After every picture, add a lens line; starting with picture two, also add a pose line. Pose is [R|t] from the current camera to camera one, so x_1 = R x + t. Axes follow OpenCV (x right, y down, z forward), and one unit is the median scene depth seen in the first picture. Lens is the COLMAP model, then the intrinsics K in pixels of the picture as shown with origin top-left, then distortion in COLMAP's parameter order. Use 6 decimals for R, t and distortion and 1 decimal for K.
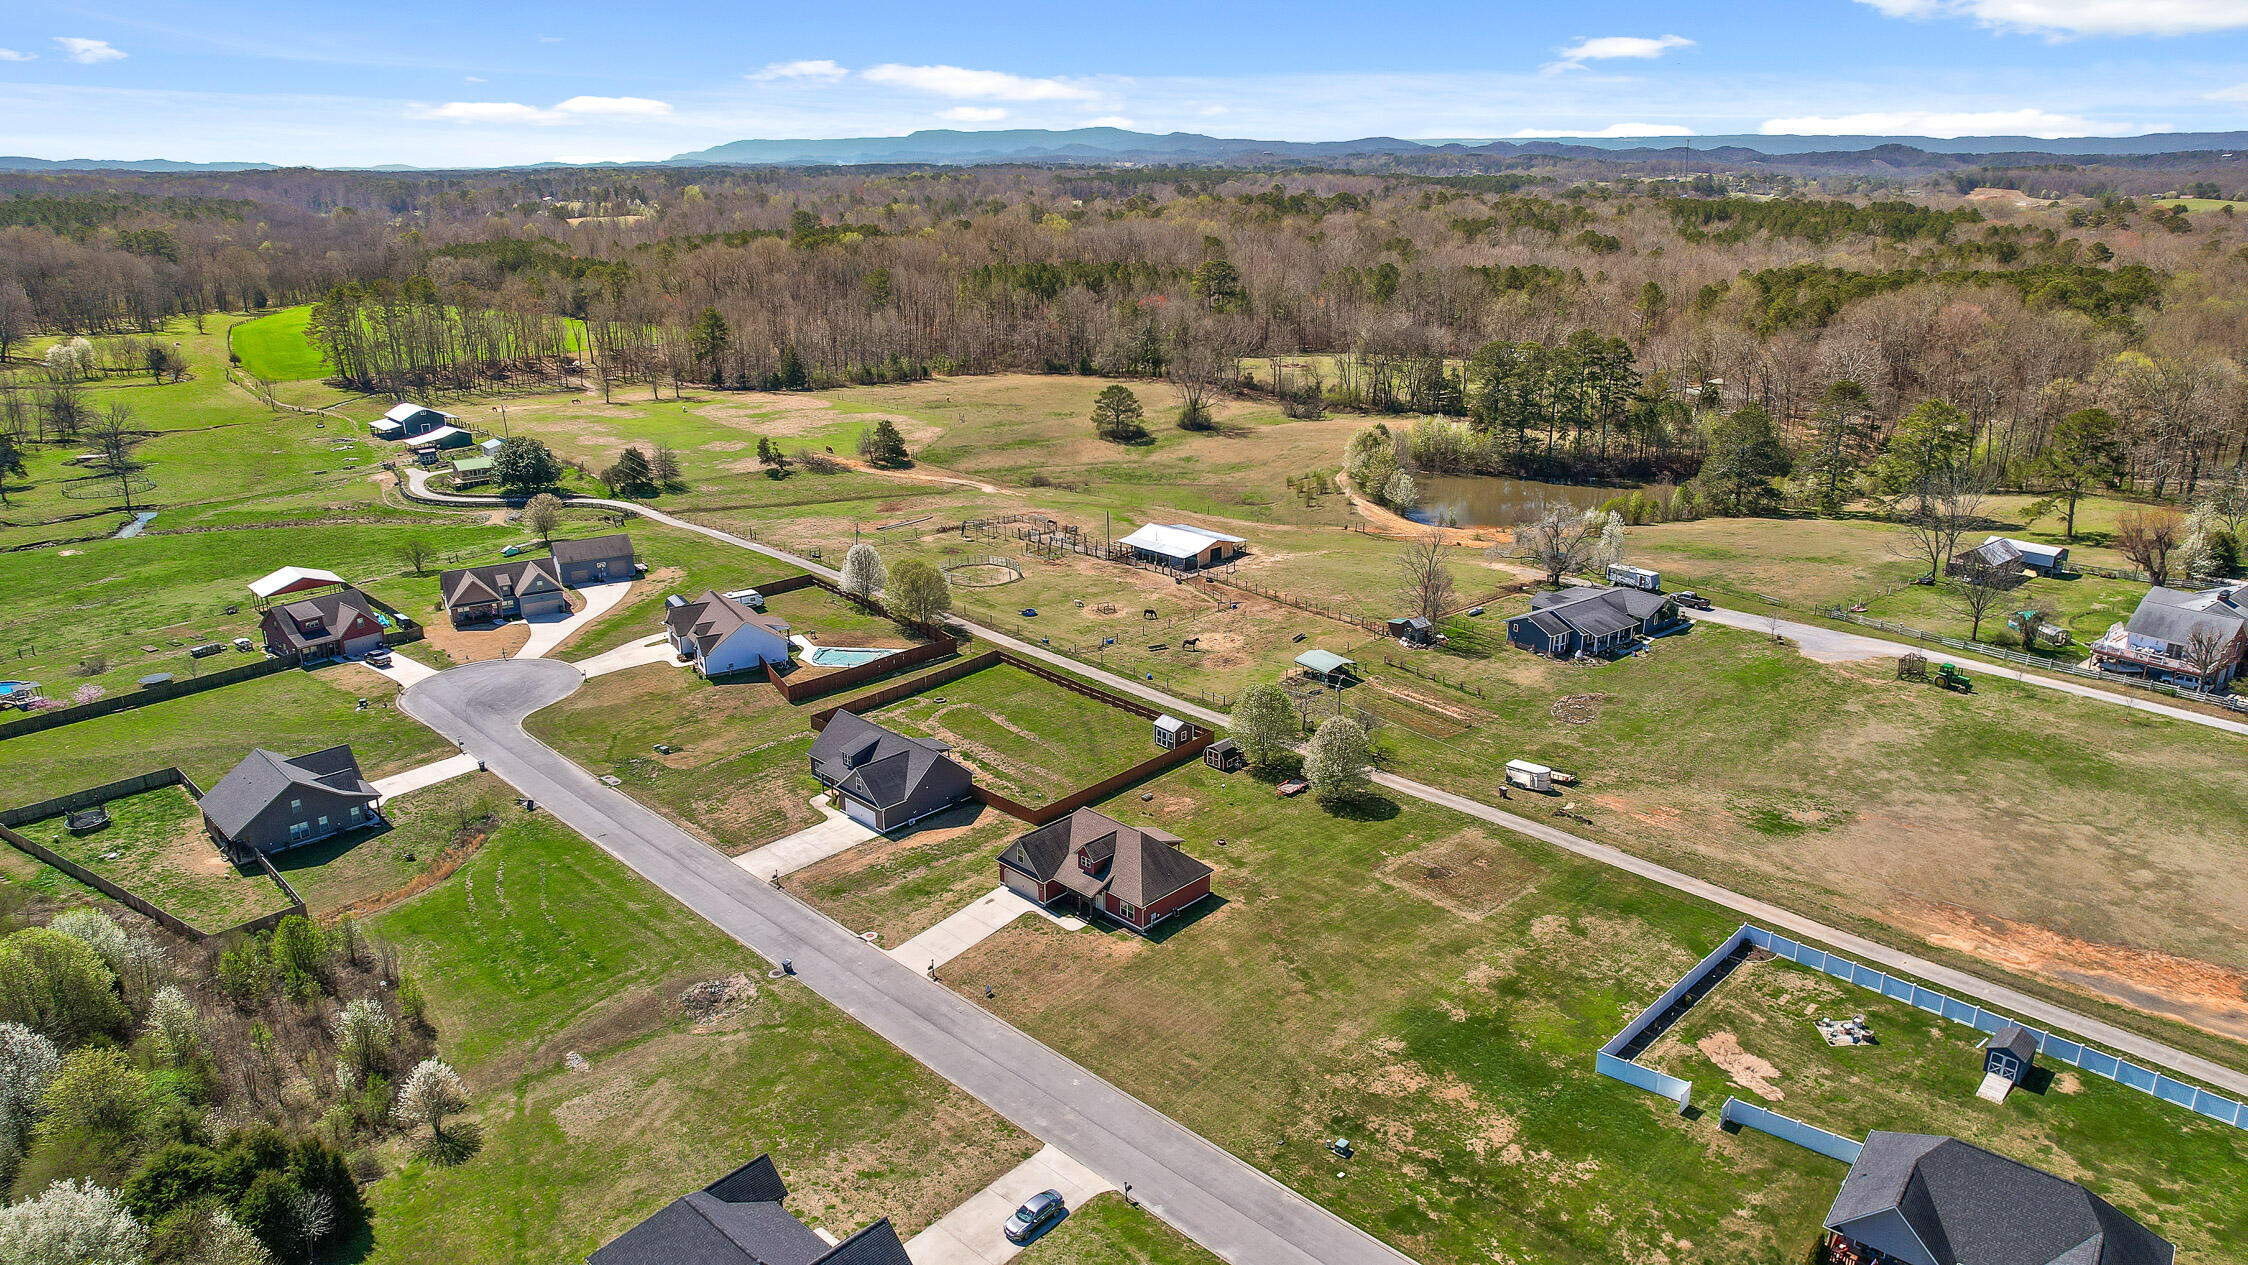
lens RADIAL K [[1439.5, 0, 1132.0], [0, 1439.5, 624.8], [0, 0, 1]] dist [-0.067613, 0.054763]
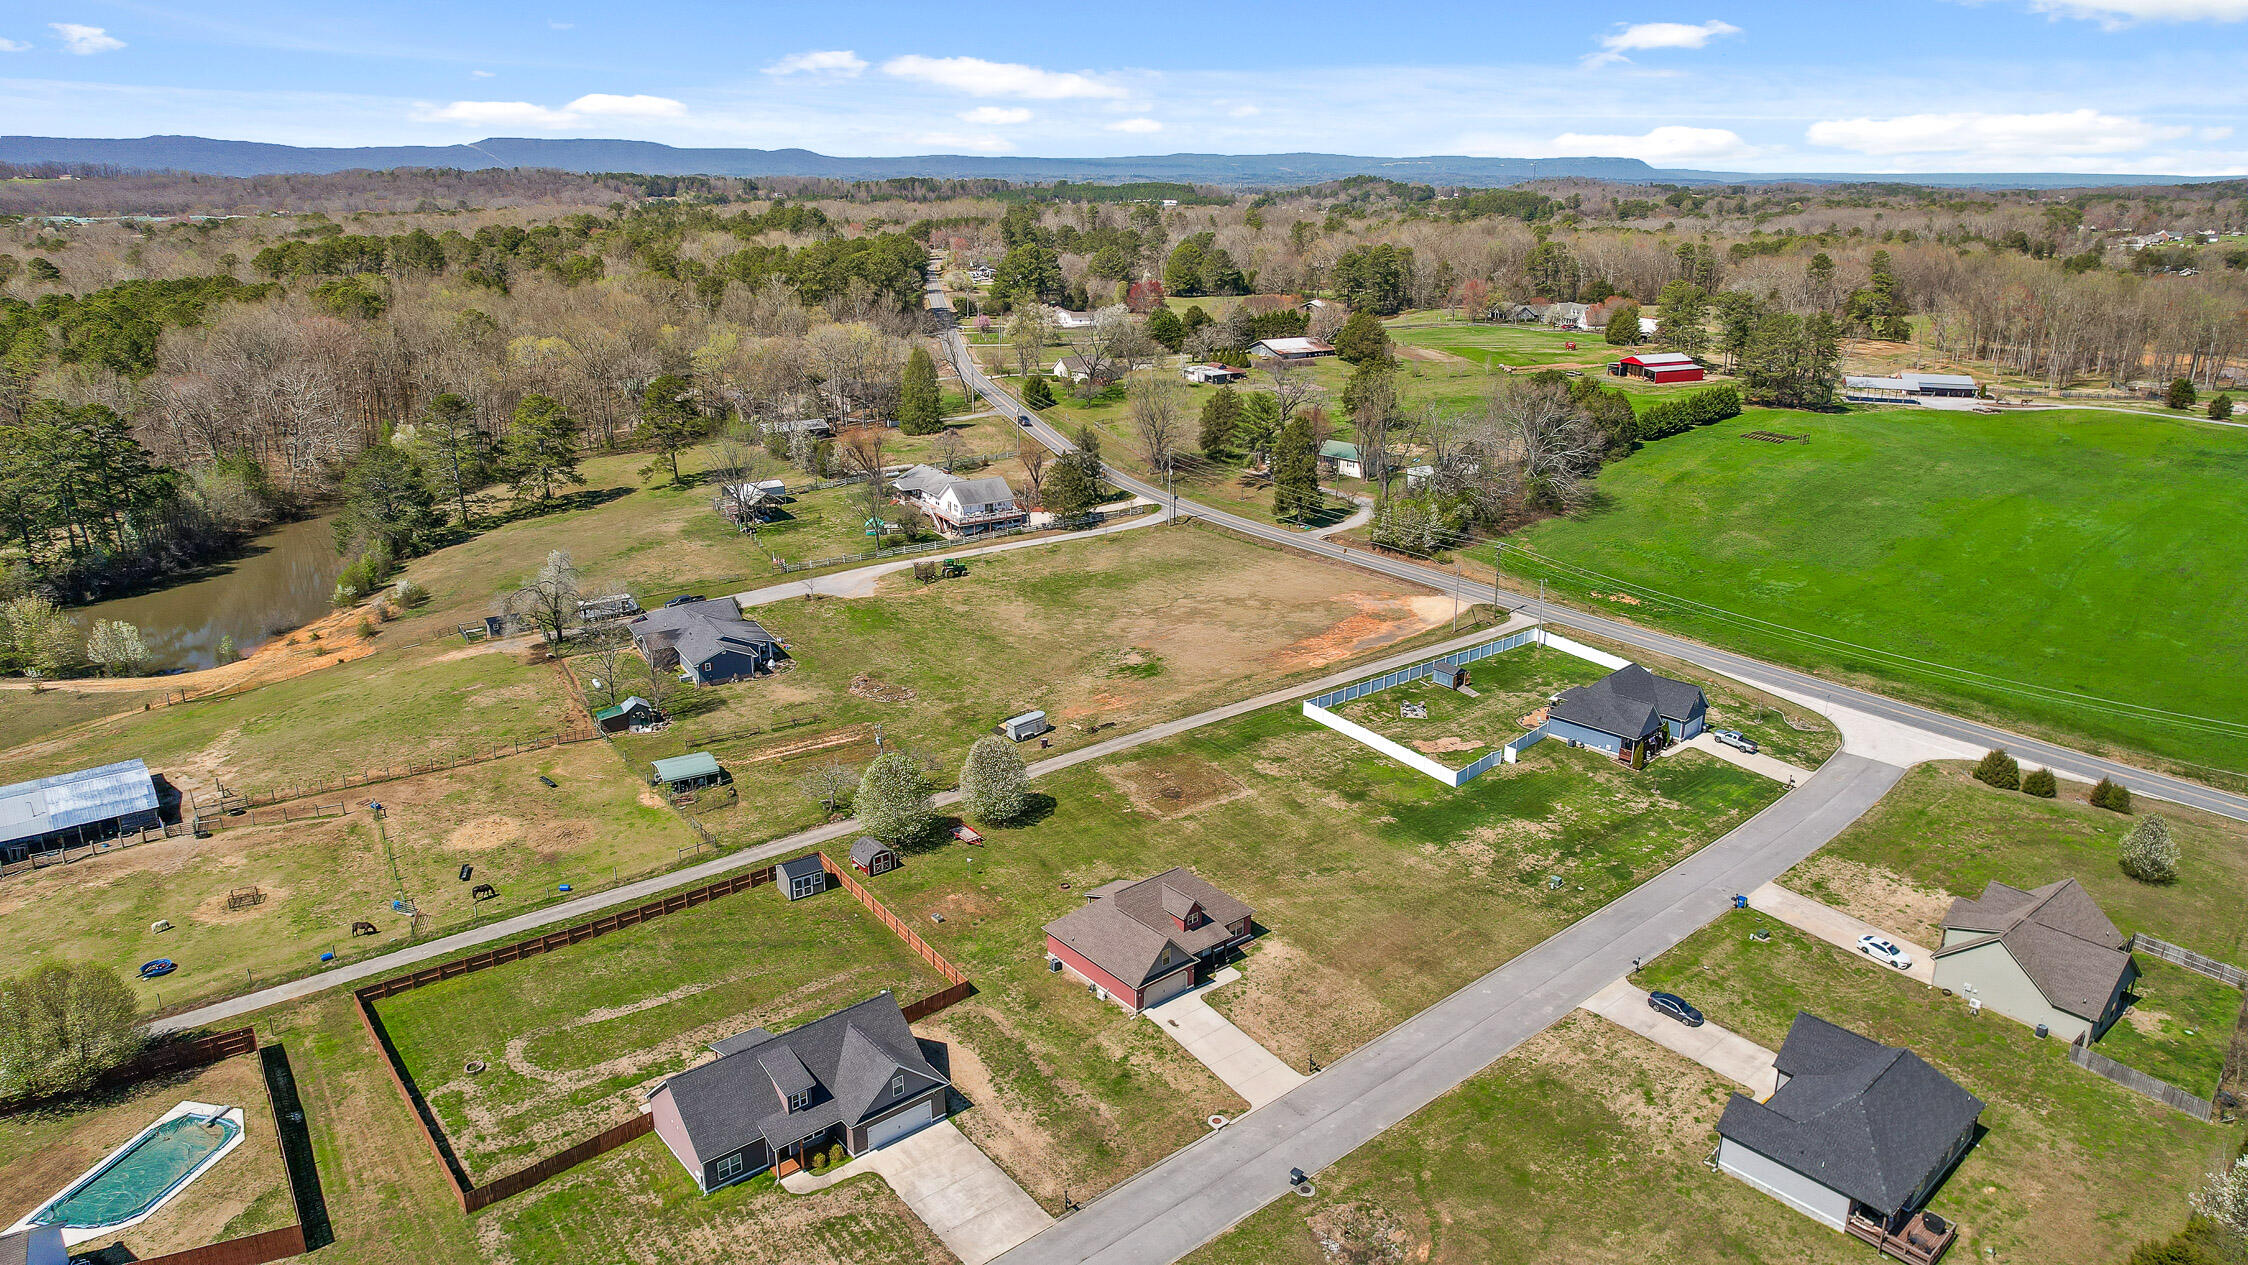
lens RADIAL K [[1448.9, 0, 1129.6], [0, 1448.9, 593.0], [0, 0, 1]] dist [-0.071323, 0.069363]
pose [[0.103808, -0.278320, 0.954862, -0.597878], [0.306805, 0.922191, 0.235443, -0.181351], [-0.946094, 0.268516, 0.181121, 0.551143]]
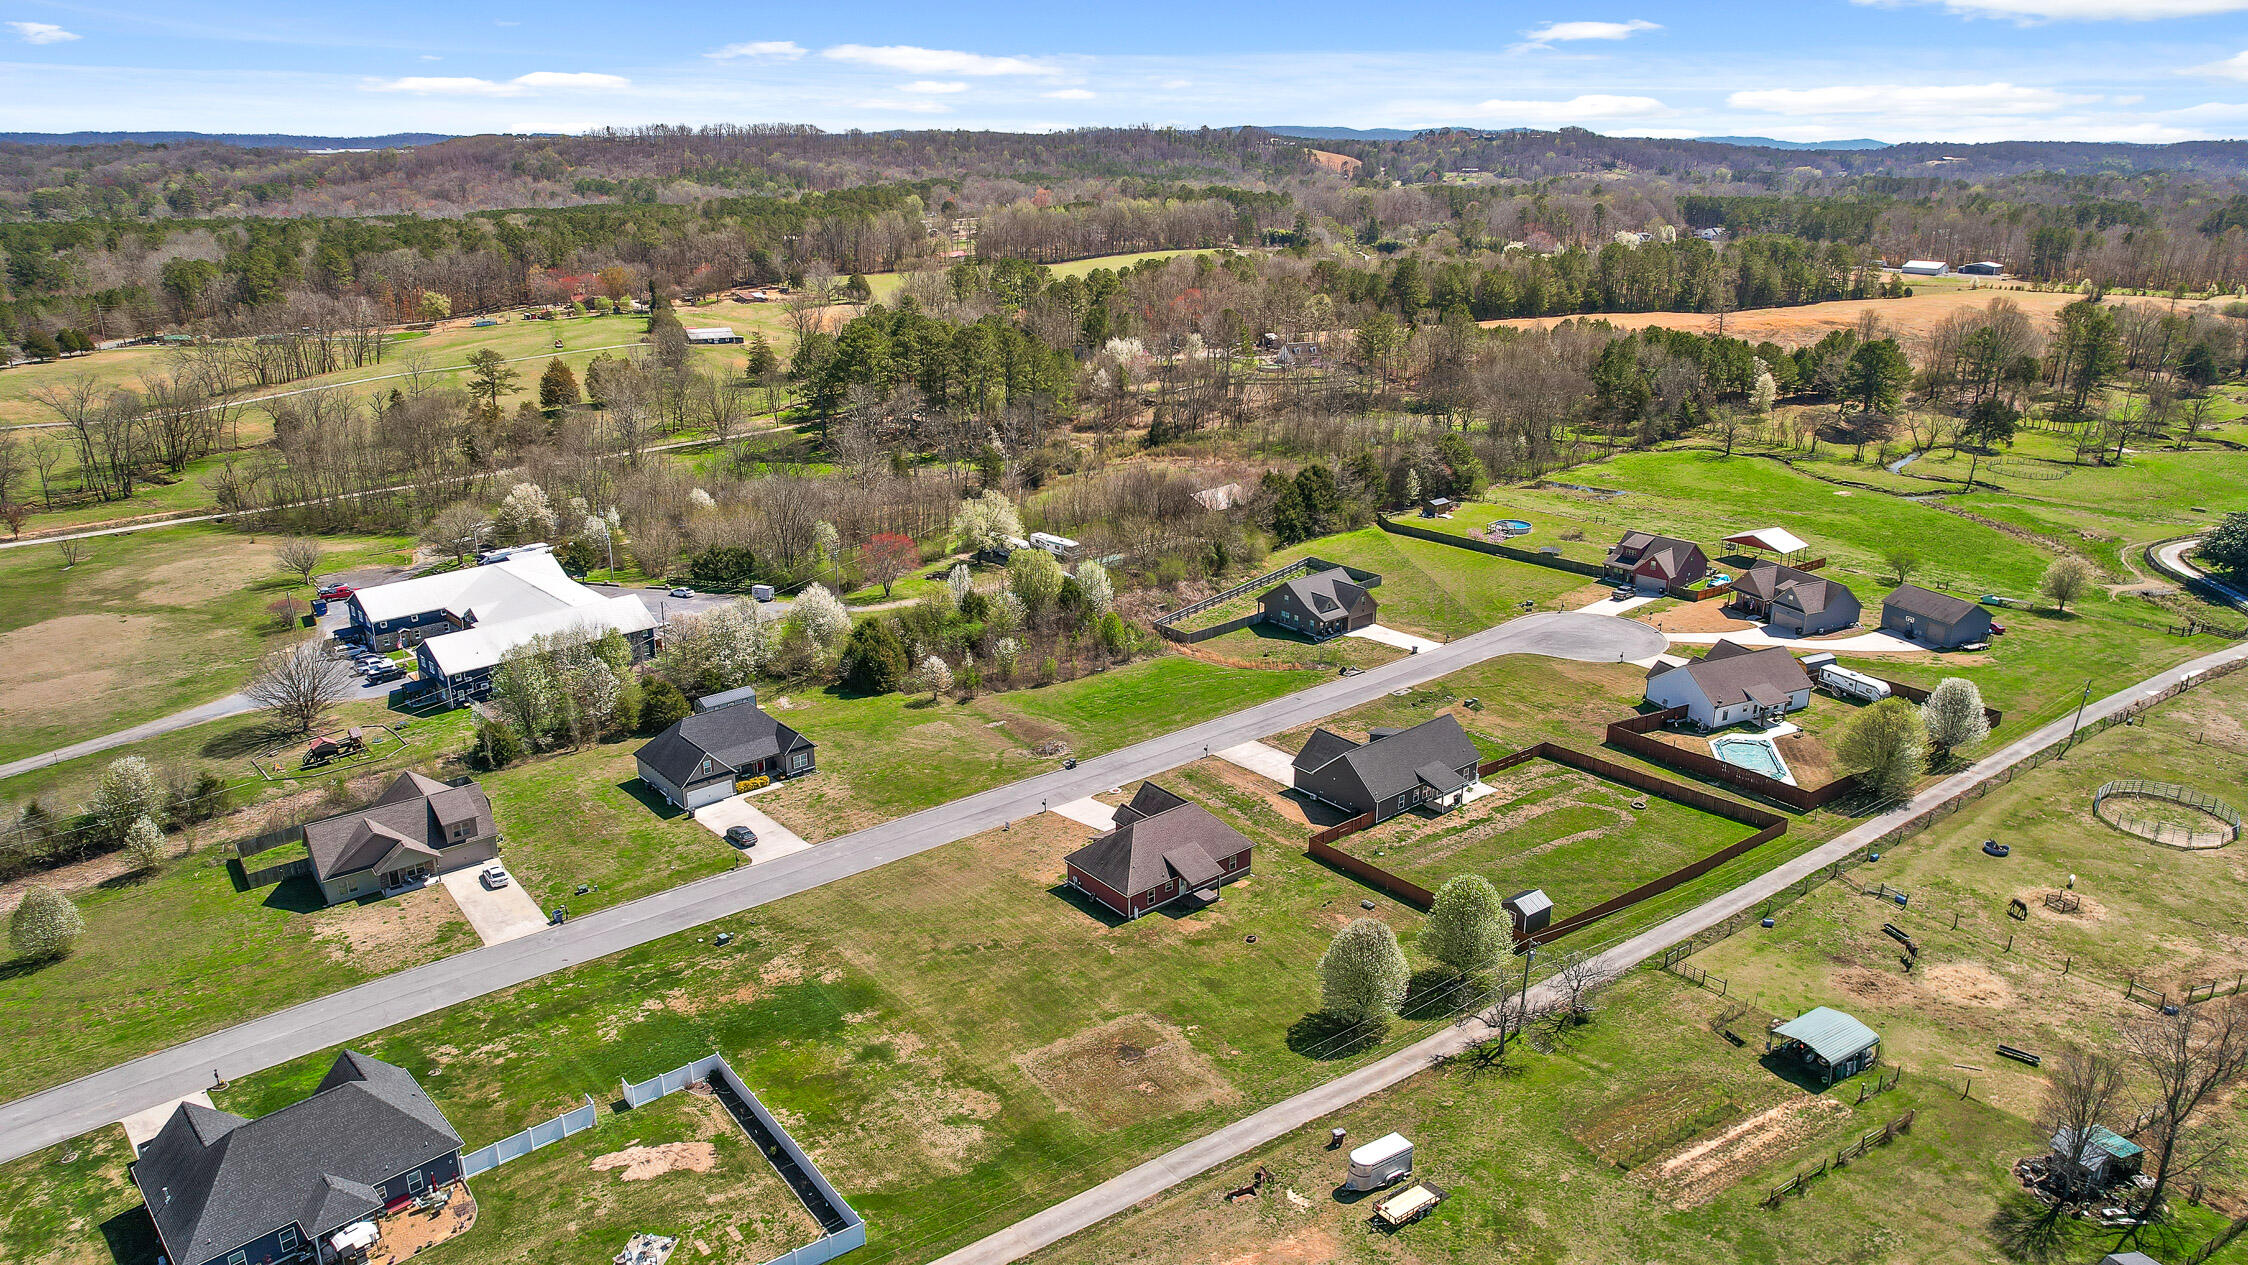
lens RADIAL K [[1439.5, 0, 1132.0], [0, 1439.5, 624.8], [0, 0, 1]] dist [-0.067613, 0.054763]
pose [[-0.106724, 0.313161, -0.943684, 0.640533], [-0.309650, 0.891437, 0.330842, -0.222151], [0.944842, 0.327521, 0.001832, 0.649353]]
